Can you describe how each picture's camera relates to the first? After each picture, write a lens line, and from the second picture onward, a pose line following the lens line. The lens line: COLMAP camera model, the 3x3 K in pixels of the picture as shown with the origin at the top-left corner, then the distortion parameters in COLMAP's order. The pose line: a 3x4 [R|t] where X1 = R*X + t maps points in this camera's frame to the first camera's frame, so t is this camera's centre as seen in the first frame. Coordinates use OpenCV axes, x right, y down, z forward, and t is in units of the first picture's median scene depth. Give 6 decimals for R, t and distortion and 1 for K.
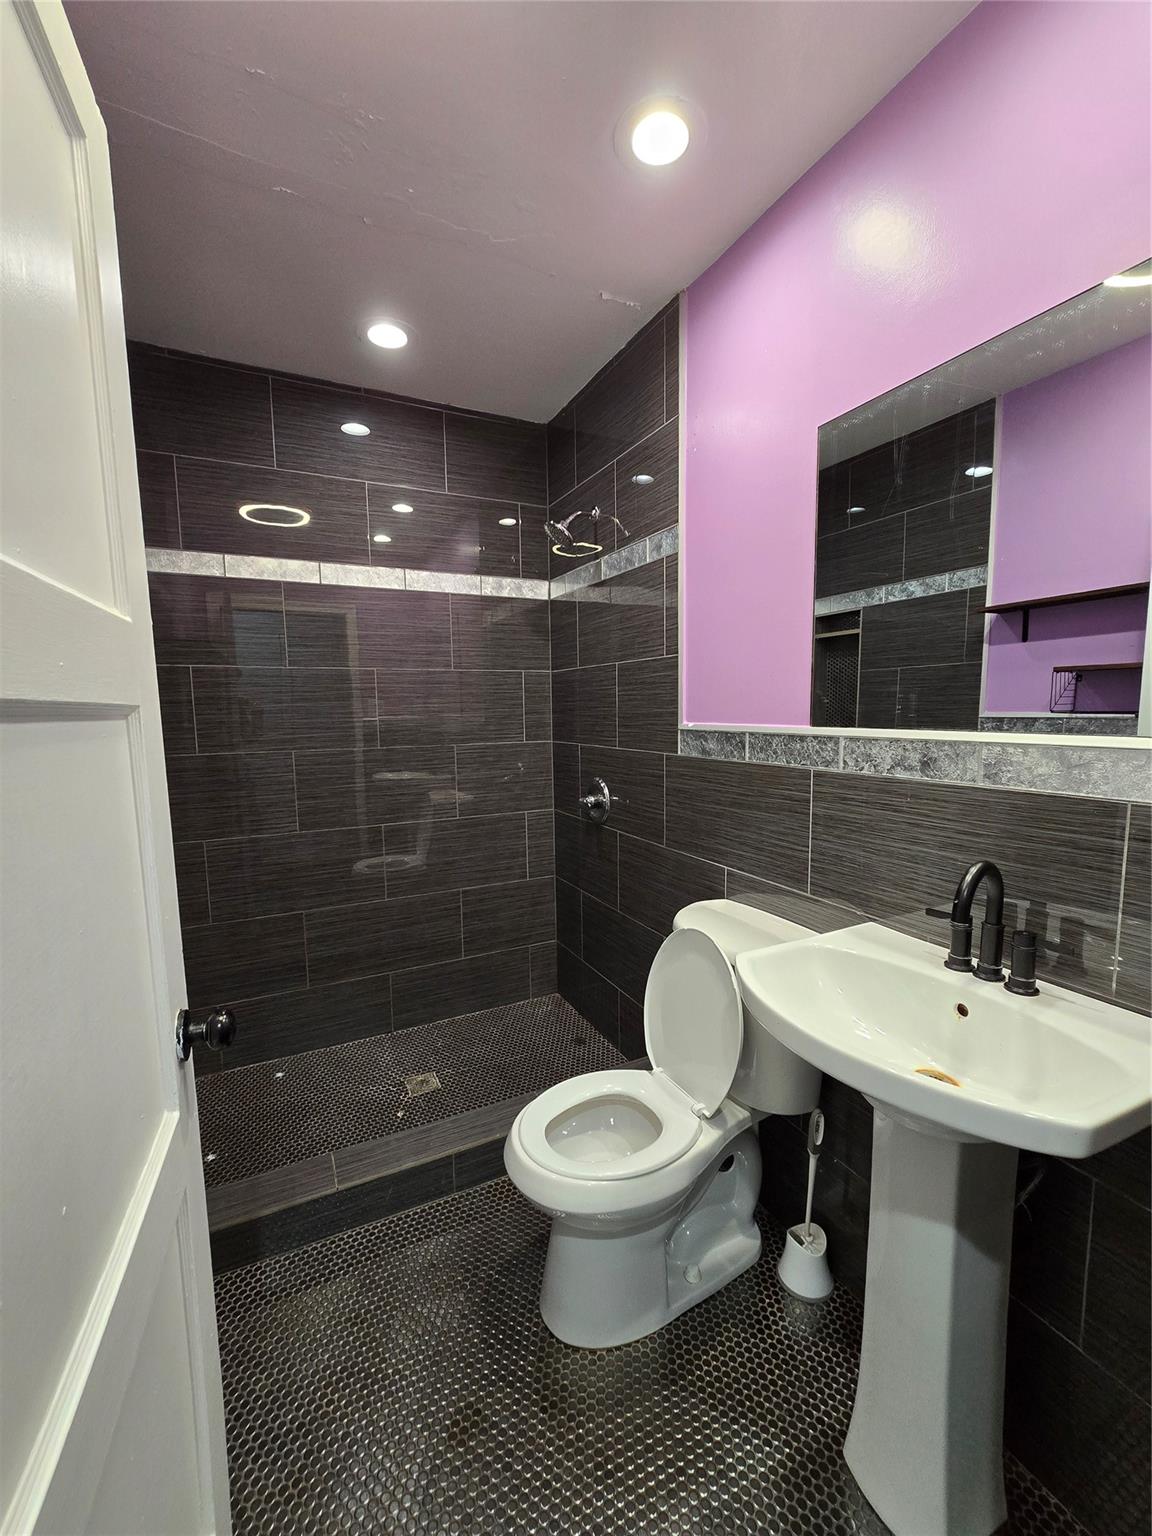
lens RADIAL K [[630.7, 0, 574.0], [0, 630.7, 772.4], [0, 0, 1]] dist [-0.002322, -0.002887]
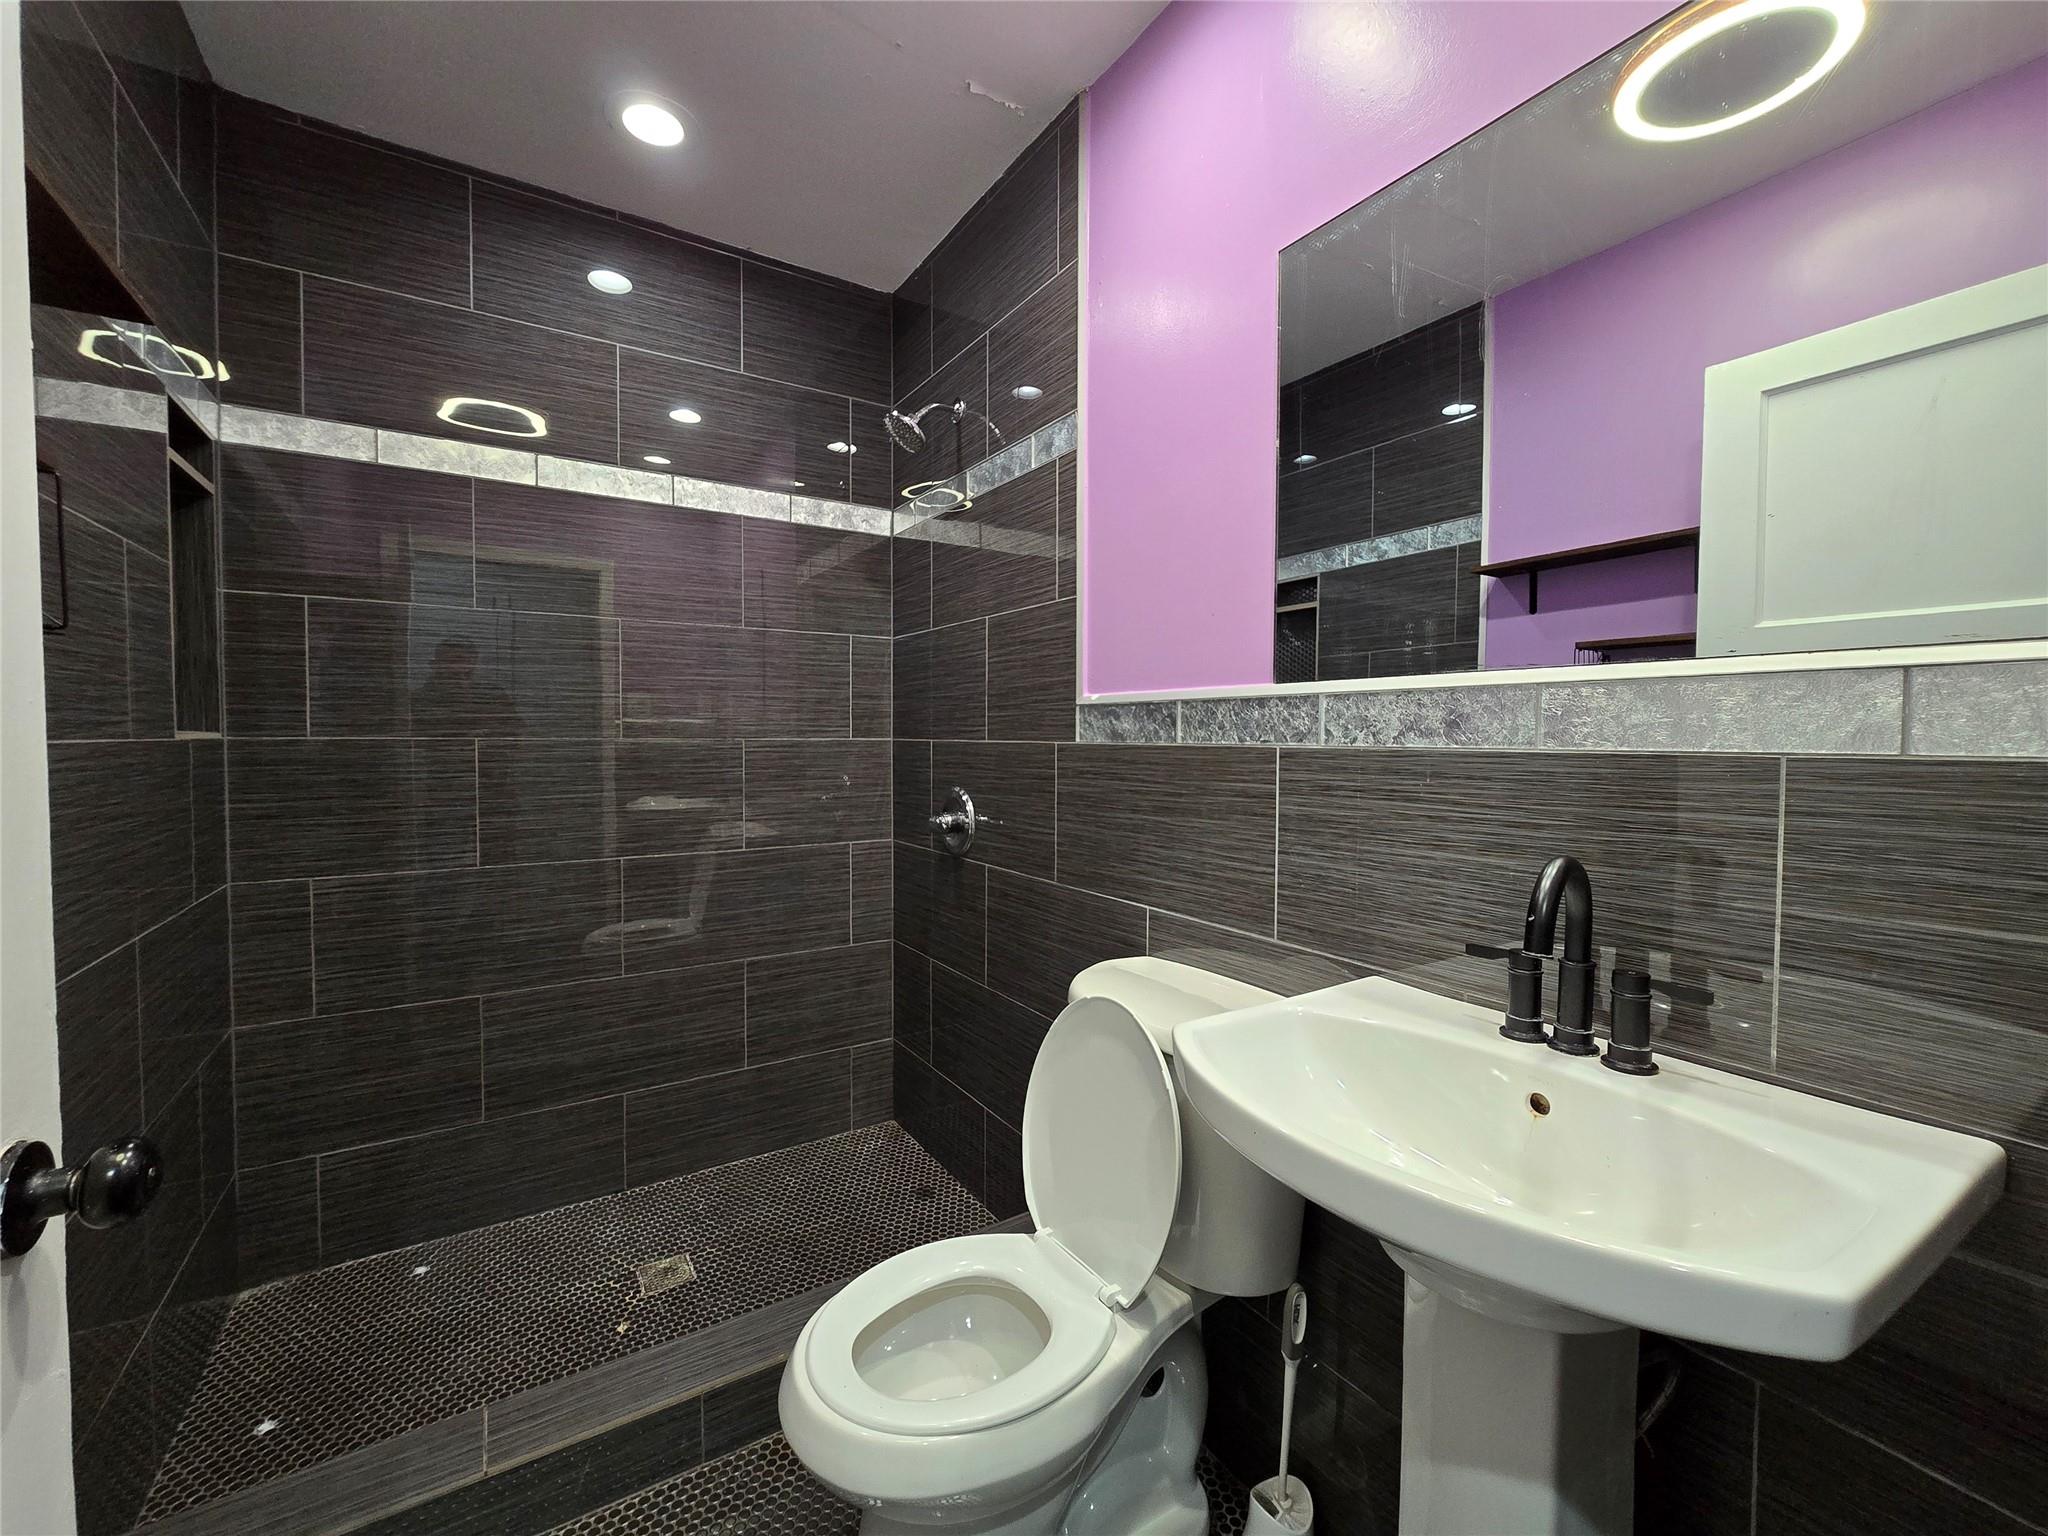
lens RADIAL K [[840.9, 0, 1030.5], [0, 840.9, 760.5], [0, 0, 1]] dist [-0.002322, -0.002887]
pose [[0.993369, 0.014847, 0.114004, 0.014825], [-0.006264, 0.997142, -0.075284, 0.056558], [-0.114796, 0.074070, 0.990624, 0.116468]]
